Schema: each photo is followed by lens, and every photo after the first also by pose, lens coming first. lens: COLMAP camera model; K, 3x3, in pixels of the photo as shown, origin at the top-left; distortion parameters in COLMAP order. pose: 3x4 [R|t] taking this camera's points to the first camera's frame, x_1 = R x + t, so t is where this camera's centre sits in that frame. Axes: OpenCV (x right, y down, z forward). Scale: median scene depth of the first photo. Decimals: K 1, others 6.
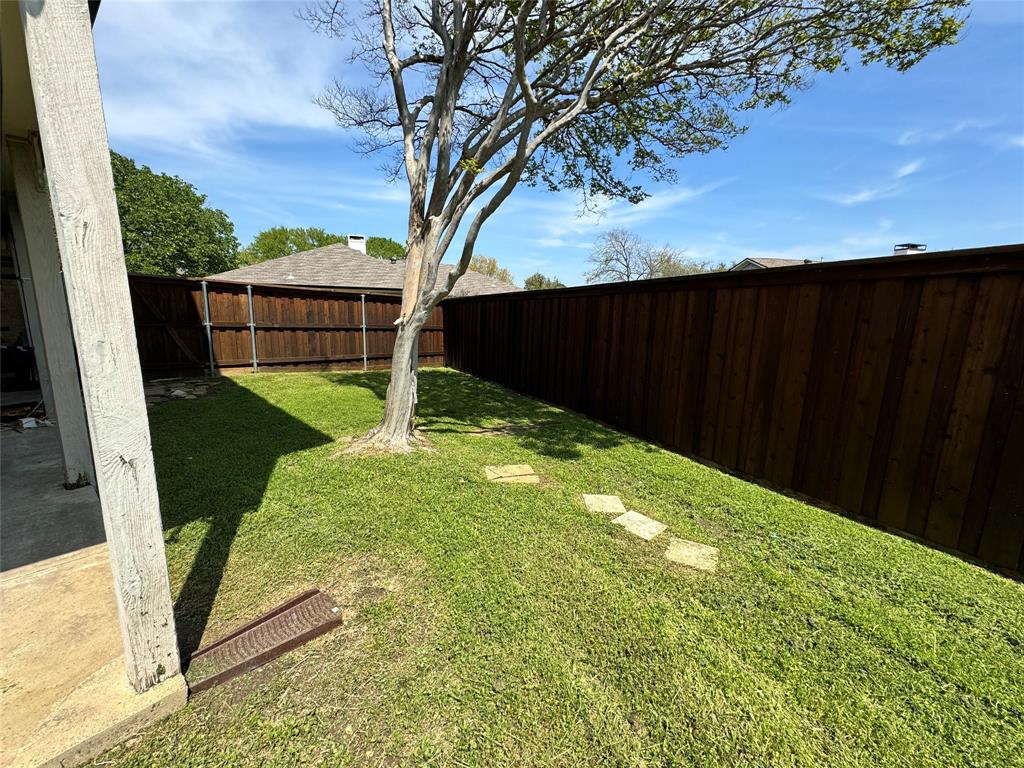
lens RADIAL K [[409.0, 0, 509.0], [0, 409.0, 383.7], [0, 0, 1]] dist [-0.001260, -0.000026]
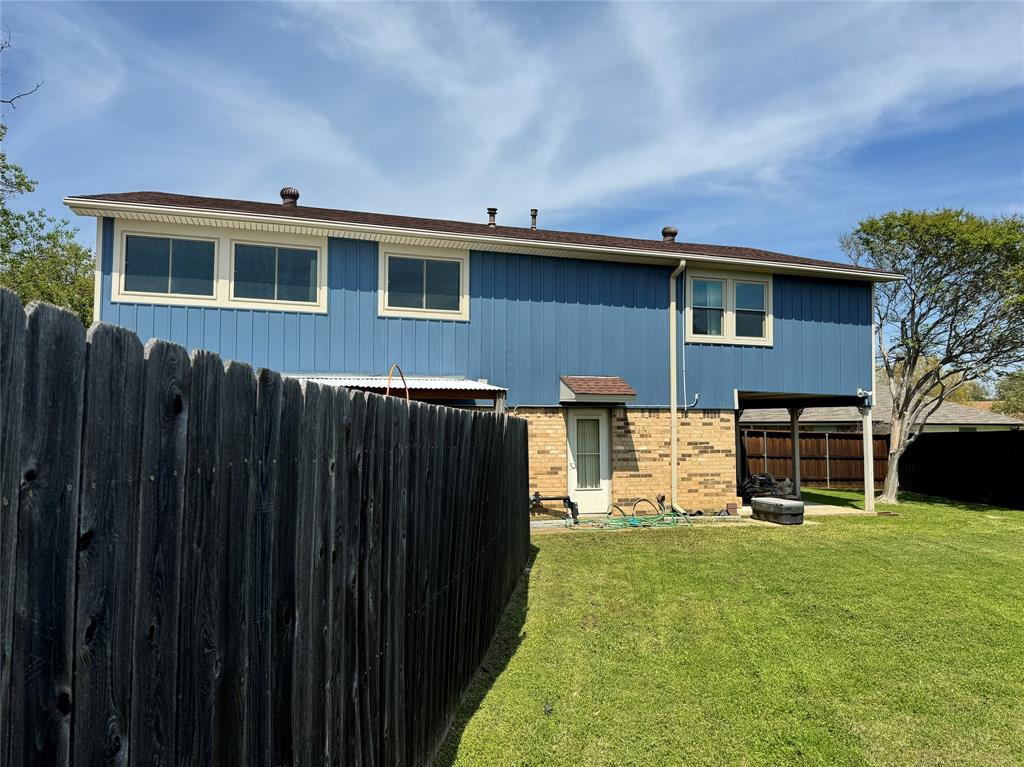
lens RADIAL K [[721.0, 0, 513.9], [0, 721.0, 377.9], [0, 0, 1]] dist [-0.007254, -0.002395]
pose [[0.845169, -0.062426, -0.530841, 0.074934], [-0.074888, 0.969530, -0.233246, 0.309477], [0.529227, 0.236886, 0.814742, -1.986695]]
